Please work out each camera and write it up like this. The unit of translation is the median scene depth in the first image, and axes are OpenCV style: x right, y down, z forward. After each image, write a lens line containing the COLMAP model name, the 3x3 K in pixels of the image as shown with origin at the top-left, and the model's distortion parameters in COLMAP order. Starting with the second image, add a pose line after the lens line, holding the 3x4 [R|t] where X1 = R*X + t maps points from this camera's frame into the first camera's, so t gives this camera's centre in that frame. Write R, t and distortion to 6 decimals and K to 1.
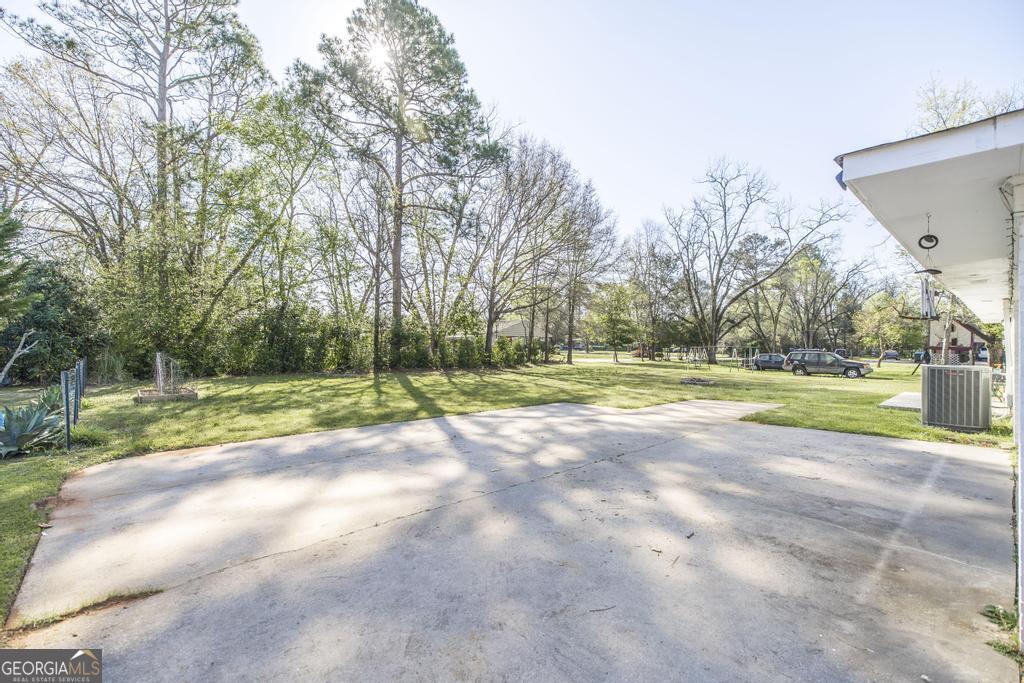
lens RADIAL K [[431.8, 0, 520.1], [0, 431.8, 343.7], [0, 0, 1]] dist [-0.001251, 0.000164]
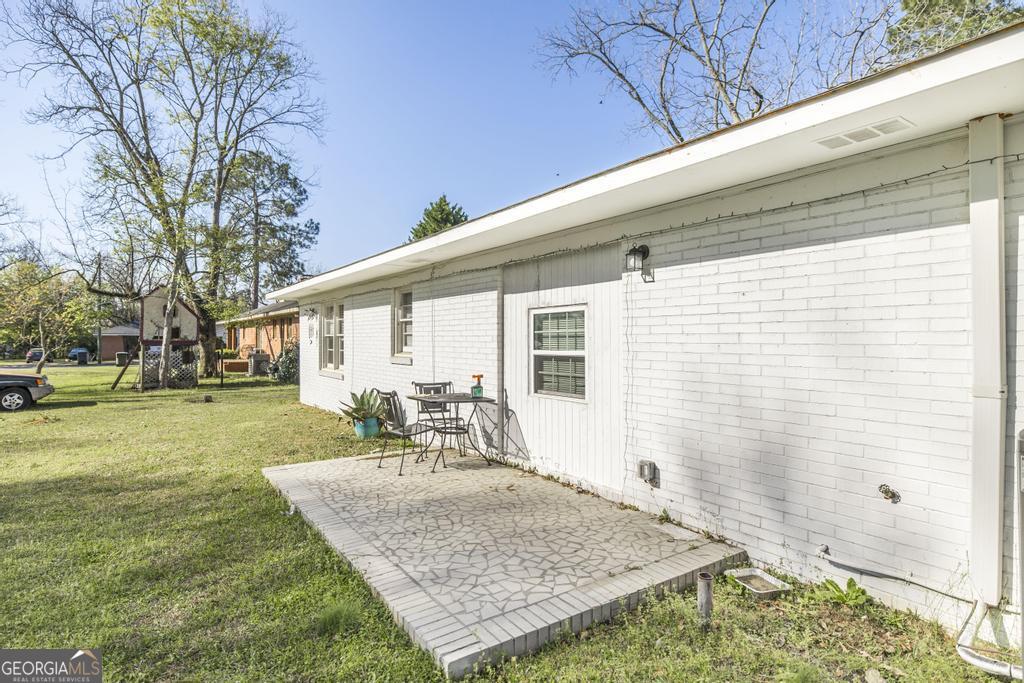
lens RADIAL K [[552.7, 0, 518.2], [0, 552.7, 336.9], [0, 0, 1]] dist [0.000206, -0.000575]
pose [[0.143194, -0.004177, 0.989686, 0.261224], [0.008458, 0.999960, 0.002997, 0.003949], [-0.989659, 0.007942, 0.143223, 0.376295]]
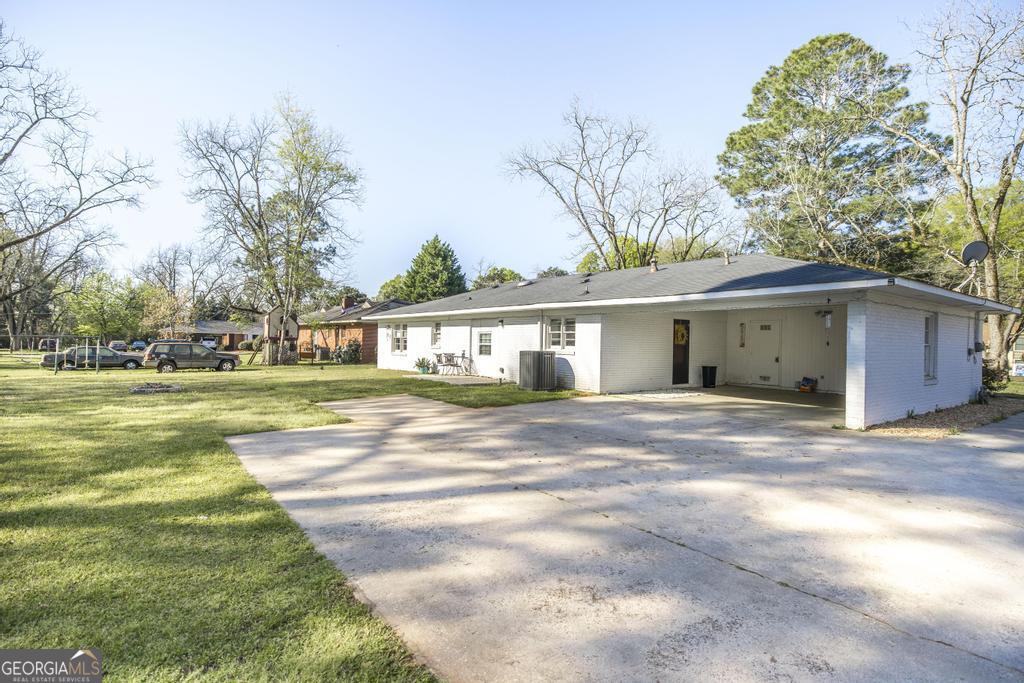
lens RADIAL K [[509.5, 0, 517.0], [0, 509.5, 343.4], [0, 0, 1]] dist [0.004936, 0.001223]
pose [[0.100449, -0.008691, 0.994904, -0.250676], [-0.012266, 0.999875, 0.009973, 0.002017], [-0.994867, -0.013205, 0.100329, 0.273113]]
